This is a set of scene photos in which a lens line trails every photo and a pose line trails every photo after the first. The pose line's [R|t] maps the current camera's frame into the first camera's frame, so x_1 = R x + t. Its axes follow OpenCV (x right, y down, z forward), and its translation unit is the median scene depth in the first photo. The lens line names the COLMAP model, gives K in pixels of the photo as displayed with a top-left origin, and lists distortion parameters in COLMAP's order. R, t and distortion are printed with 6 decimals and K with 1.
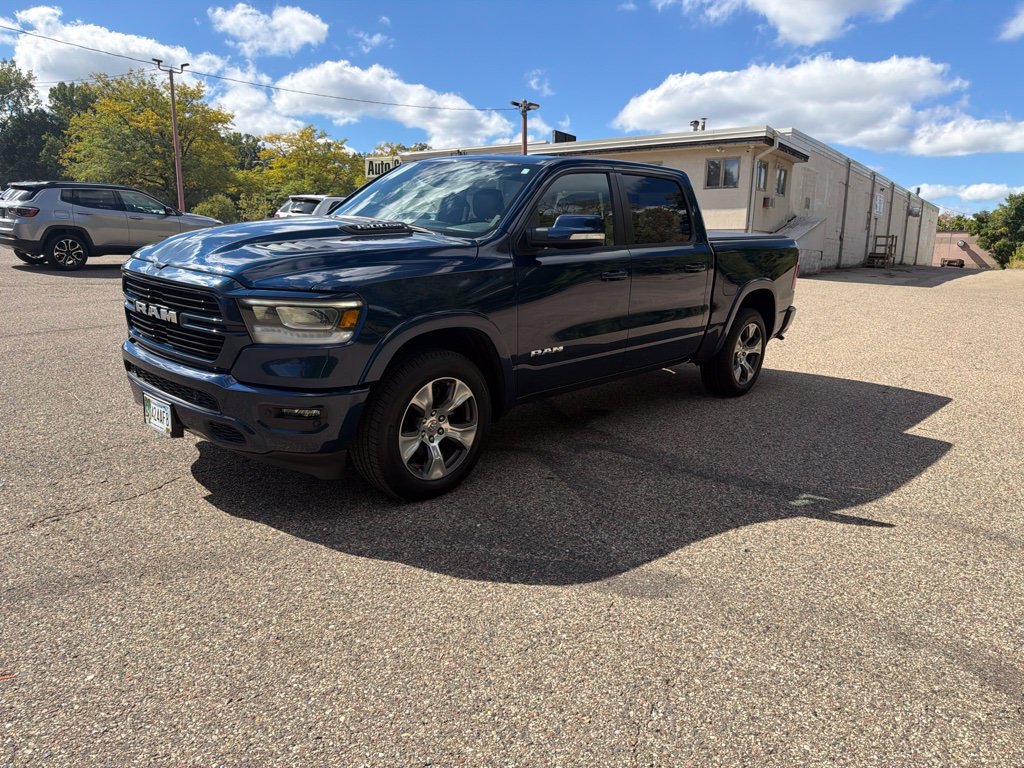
lens RADIAL K [[721.2, 0, 513.0], [0, 721.2, 376.4], [0, 0, 1]] dist [0.014313, -0.022417]
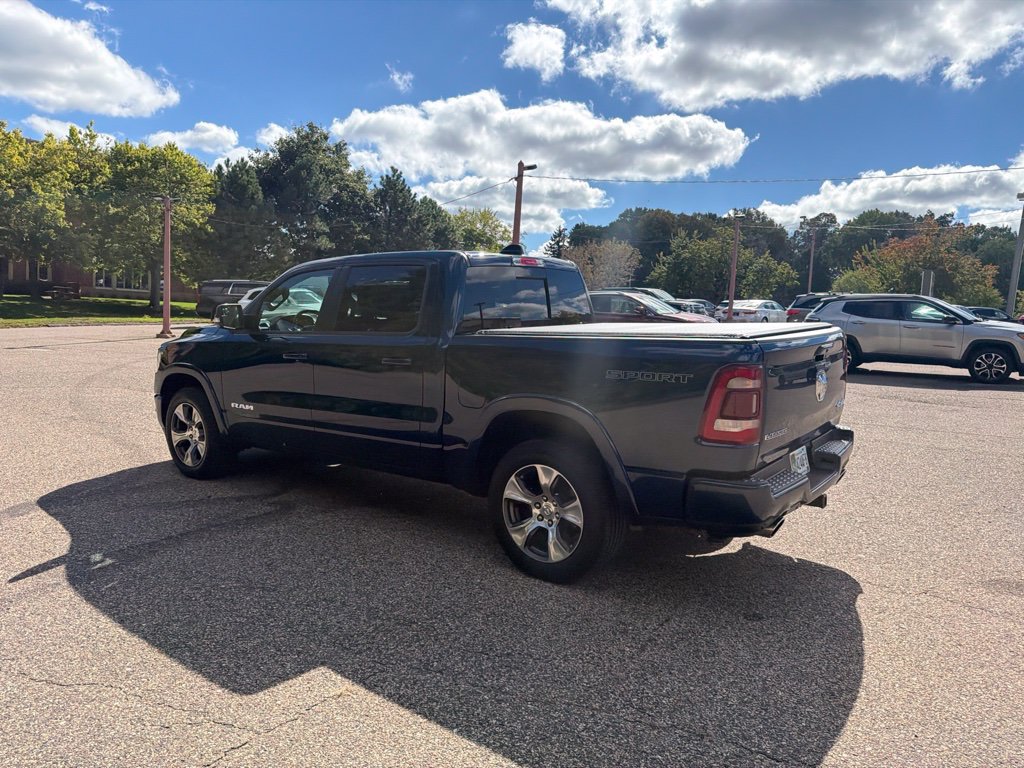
lens RADIAL K [[721.7, 0, 509.8], [0, 721.7, 377.9], [0, 0, 1]] dist [0.005542, -0.010882]
pose [[0.089118, 0.059142, -0.994264, 1.059911], [-0.217904, 0.975211, 0.038477, -0.184913], [0.971893, 0.213225, 0.099796, 1.007900]]
